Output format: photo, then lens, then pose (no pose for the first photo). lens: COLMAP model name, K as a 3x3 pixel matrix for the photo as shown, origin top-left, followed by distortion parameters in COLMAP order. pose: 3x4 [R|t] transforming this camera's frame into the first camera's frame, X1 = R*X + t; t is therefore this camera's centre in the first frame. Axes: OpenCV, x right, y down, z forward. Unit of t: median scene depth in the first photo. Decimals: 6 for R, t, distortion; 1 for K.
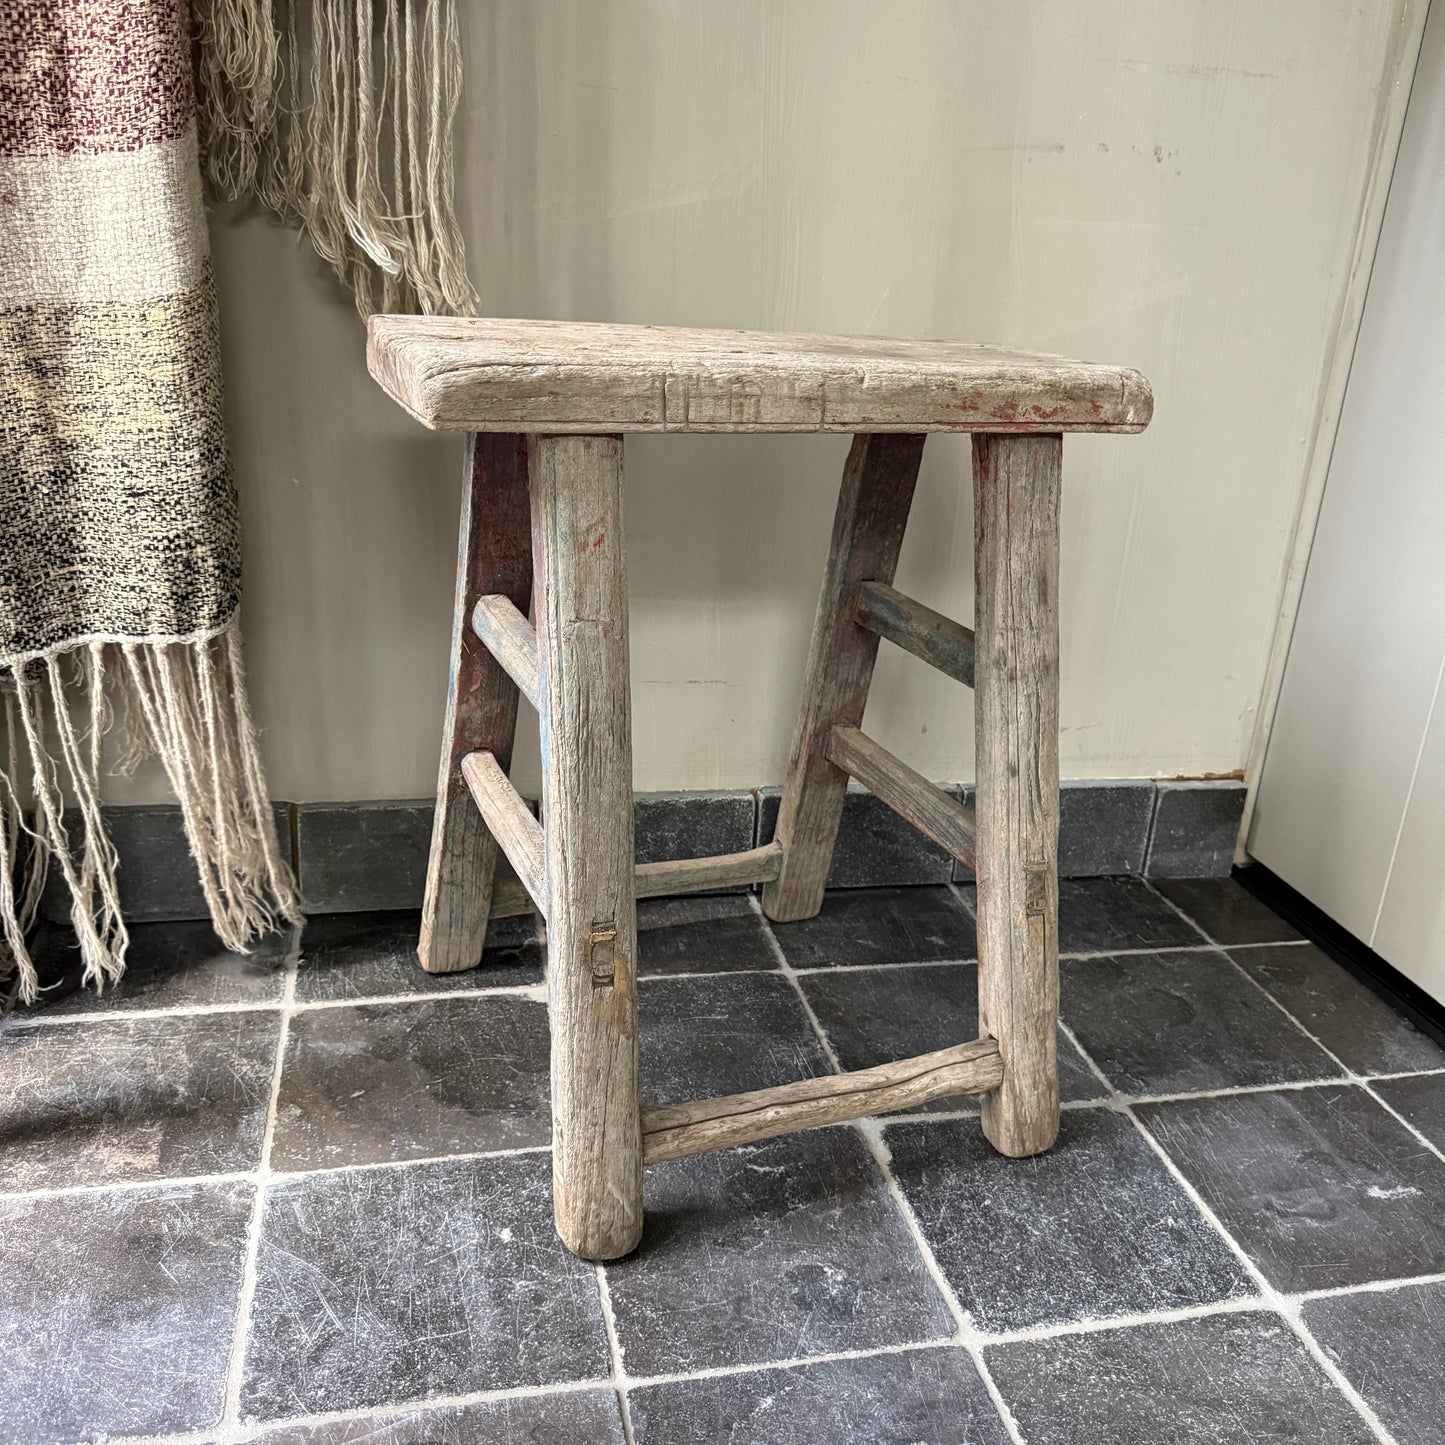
lens RADIAL K [[1392.5, 0, 736.6], [0, 1392.5, 730.7], [0, 0, 1]] dist [0.006629, -0.019917]
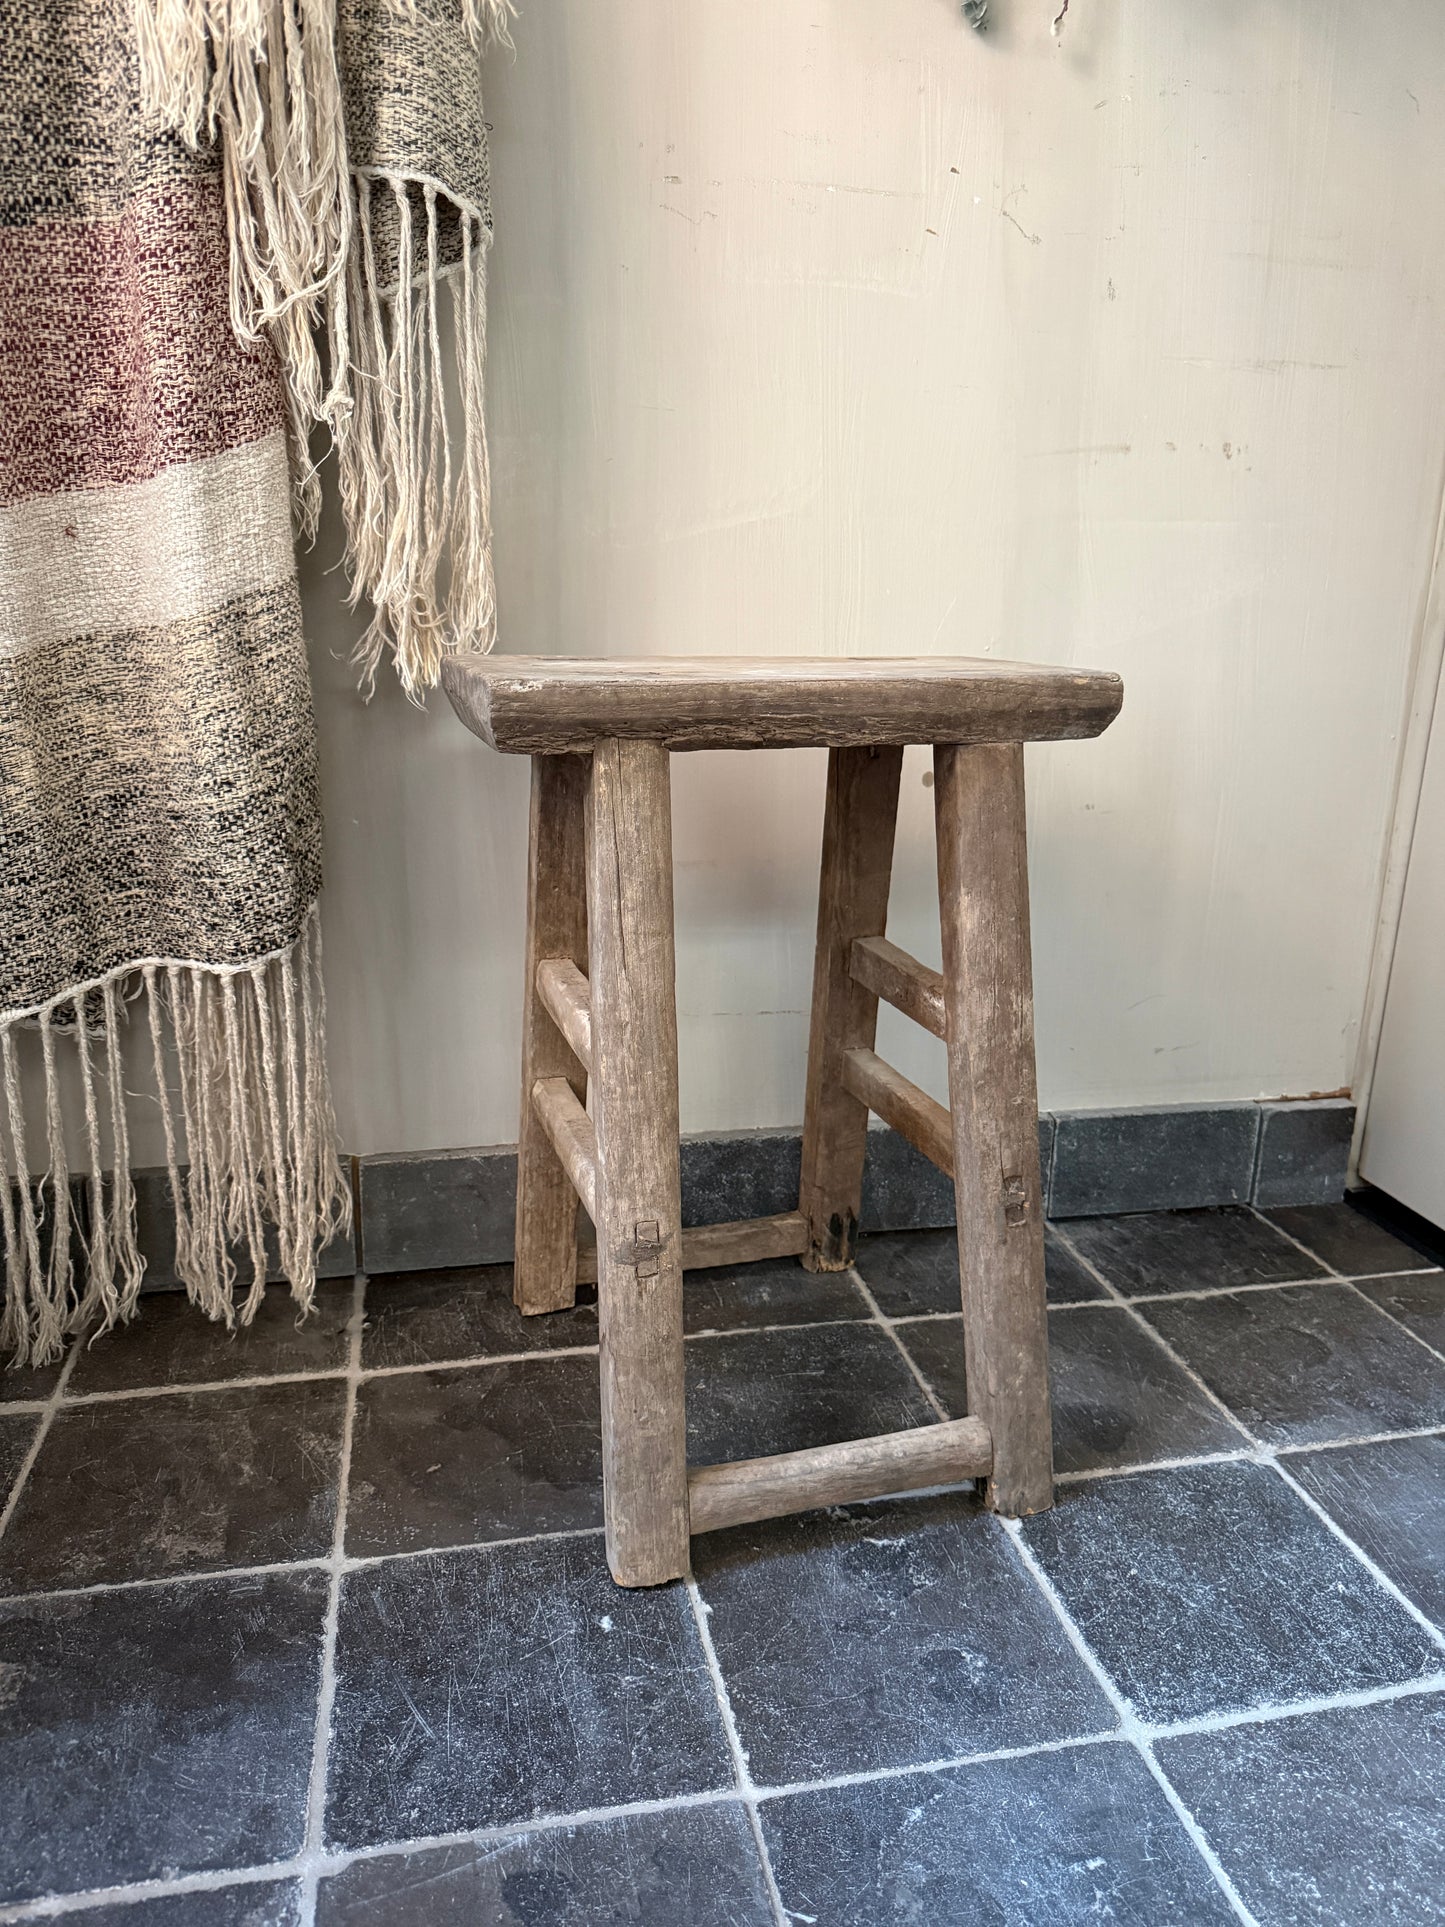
lens RADIAL K [[1398.1, 0, 716.2], [0, 1398.1, 971.9], [0, 0, 1]] dist [-0.006947, -0.001699]
pose [[0.998699, -0.039766, -0.031913, -0.048485], [0.037151, 0.996203, -0.078734, 0.014437], [0.034923, 0.077446, 0.996385, 0.066784]]
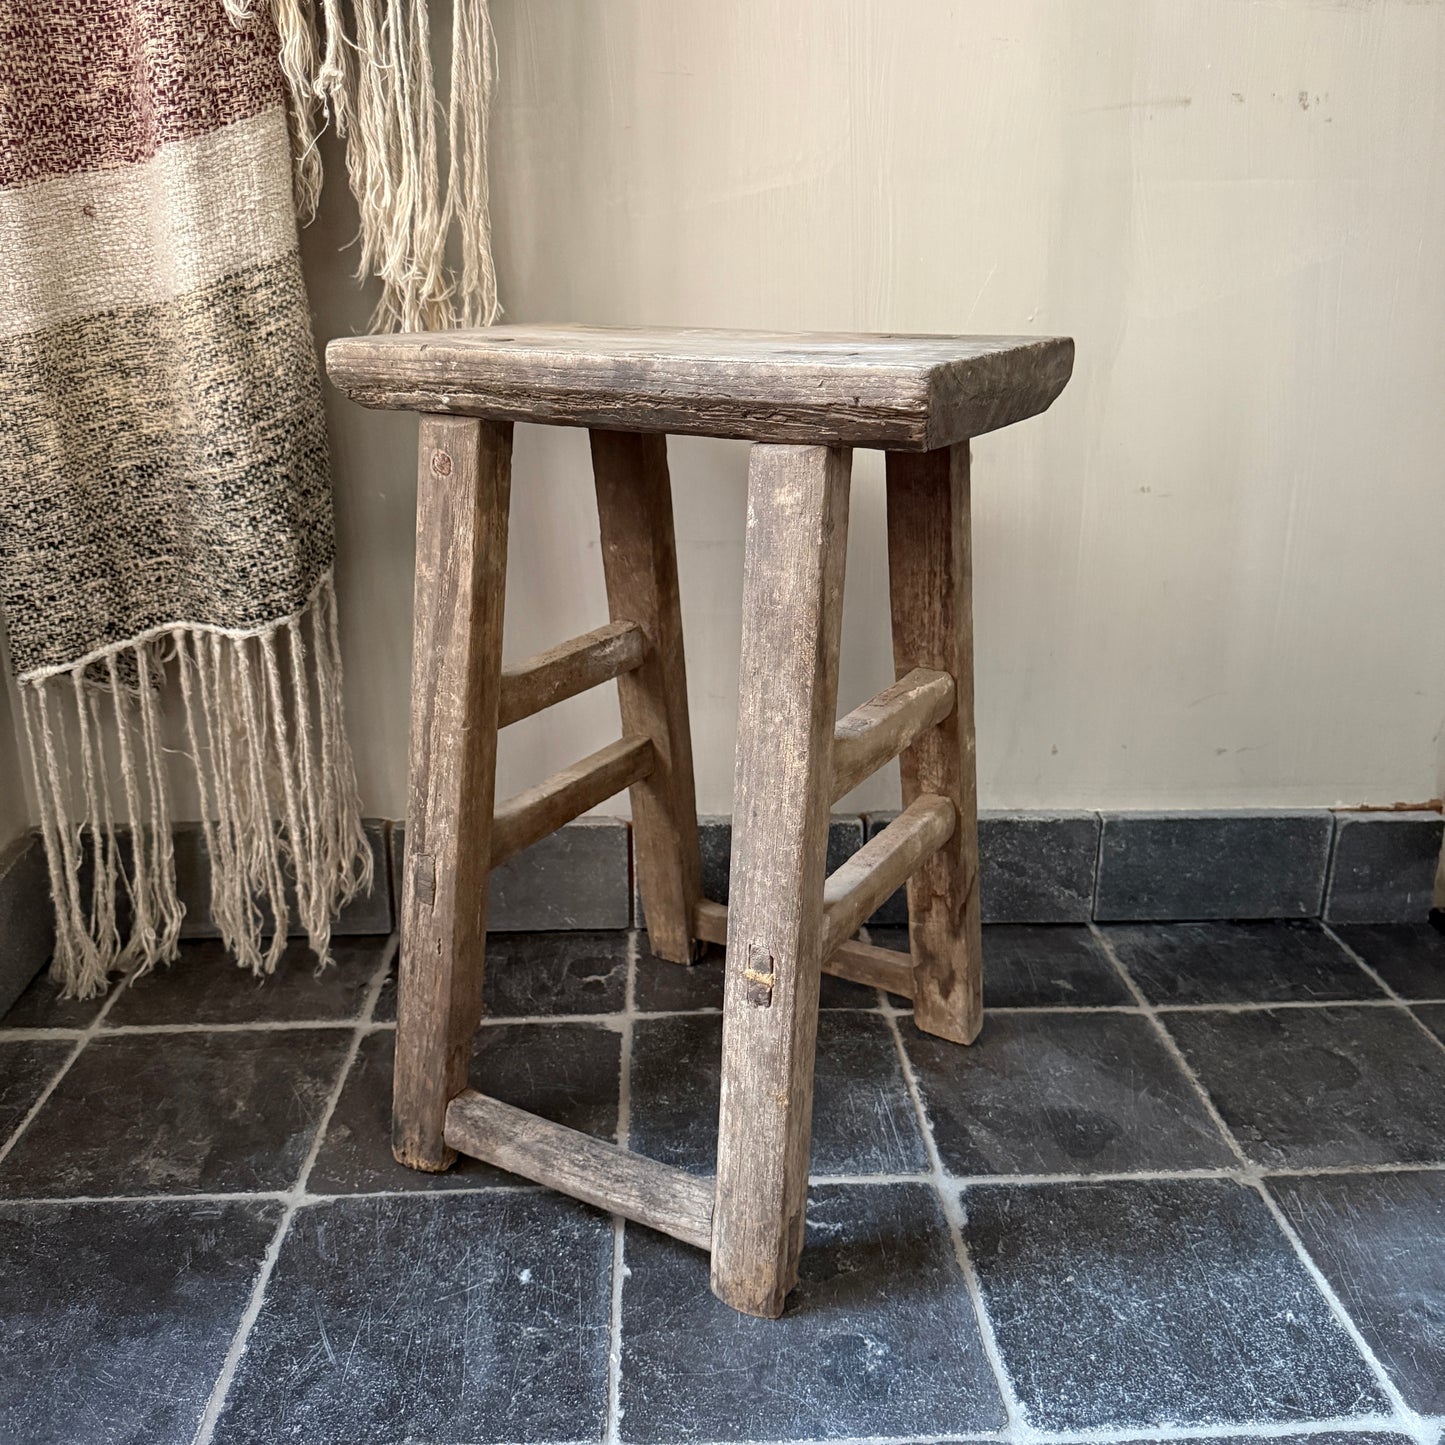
lens RADIAL K [[1404.4, 0, 720.8], [0, 1404.4, 730.1], [0, 0, 1]] dist [-0.010971, 0.004045]
pose [[0.982395, -0.001020, -0.186814, 0.139627], [-0.005598, 0.999375, -0.034895, 0.028974], [0.186733, 0.035327, 0.981775, 0.091684]]
